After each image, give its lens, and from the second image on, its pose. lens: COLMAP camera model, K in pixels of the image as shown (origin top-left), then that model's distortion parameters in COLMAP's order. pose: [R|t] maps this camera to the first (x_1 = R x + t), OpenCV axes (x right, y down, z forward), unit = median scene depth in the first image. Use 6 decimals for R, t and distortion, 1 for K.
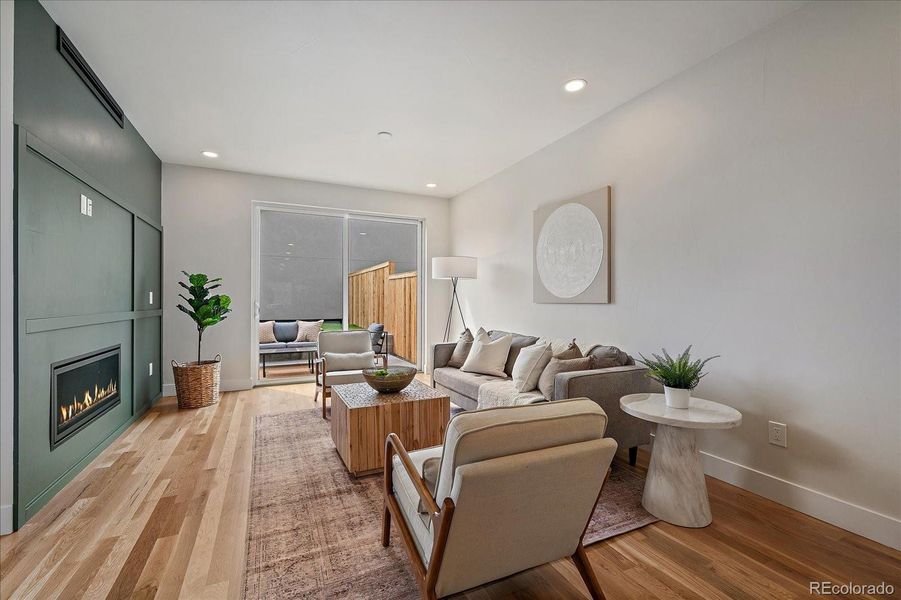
lens RADIAL K [[408.7, 0, 450.7], [0, 408.7, 301.2], [0, 0, 1]] dist [-0.000887, -0.000085]
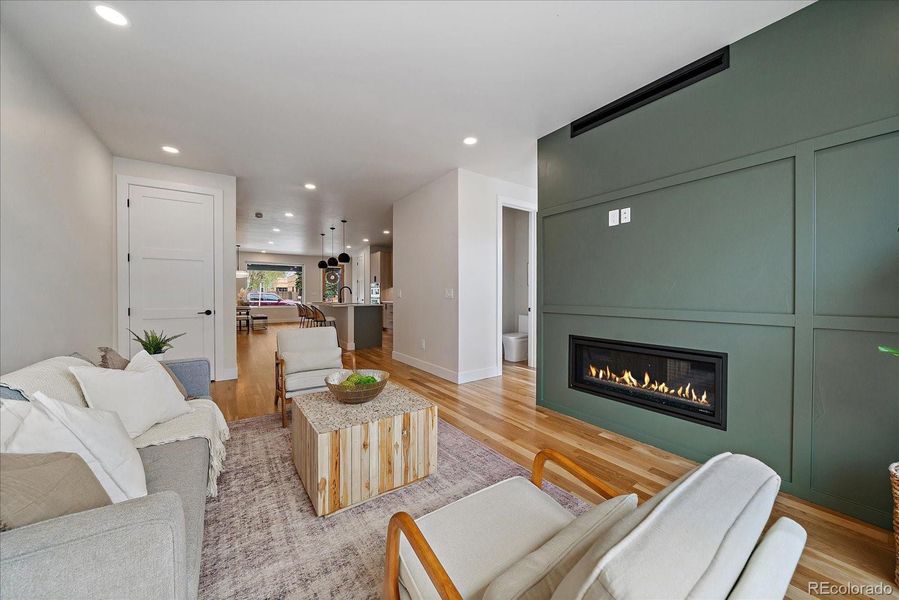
lens RADIAL K [[315.7, 0, 446.0], [0, 315.7, 295.5], [0, 0, 1]] dist [0.011813, 0.000017]
pose [[-0.987048, -0.001215, -0.160423, -0.267411], [-0.001819, 0.999992, 0.003621, 0.003332], [0.160417, 0.003866, -0.987042, 1.907158]]
